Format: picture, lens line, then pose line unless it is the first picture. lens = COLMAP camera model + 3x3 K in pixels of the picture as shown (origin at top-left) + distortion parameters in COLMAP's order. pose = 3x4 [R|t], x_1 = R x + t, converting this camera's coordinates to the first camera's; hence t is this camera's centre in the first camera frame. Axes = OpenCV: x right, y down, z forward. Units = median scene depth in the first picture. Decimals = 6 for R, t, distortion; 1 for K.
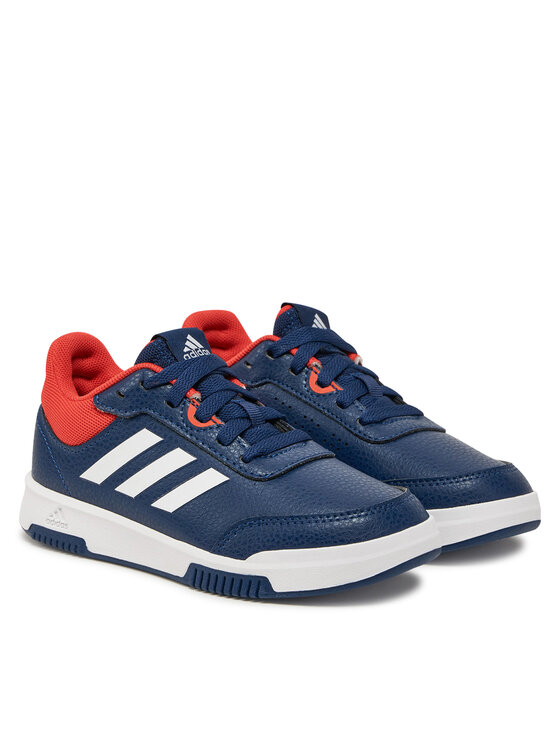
lens RADIAL K [[2474.8, 0, 279.3], [0, 2474.8, 372.7], [0, 0, 1]] dist [0.025596, 0.000000]
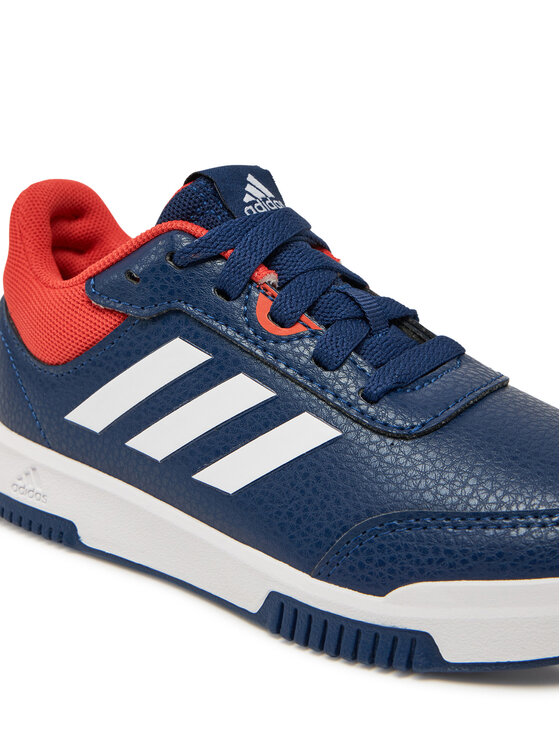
lens RADIAL K [[1095.9, 0, 282.9], [0, 1095.9, 370.6], [0, 0, 1]] dist [-0.027731, 0.000000]
pose [[0.996578, -0.008638, 0.082202, -0.051297], [0.001570, 0.996323, 0.085668, 0.008845], [-0.082640, -0.085245, 0.992927, 0.754068]]
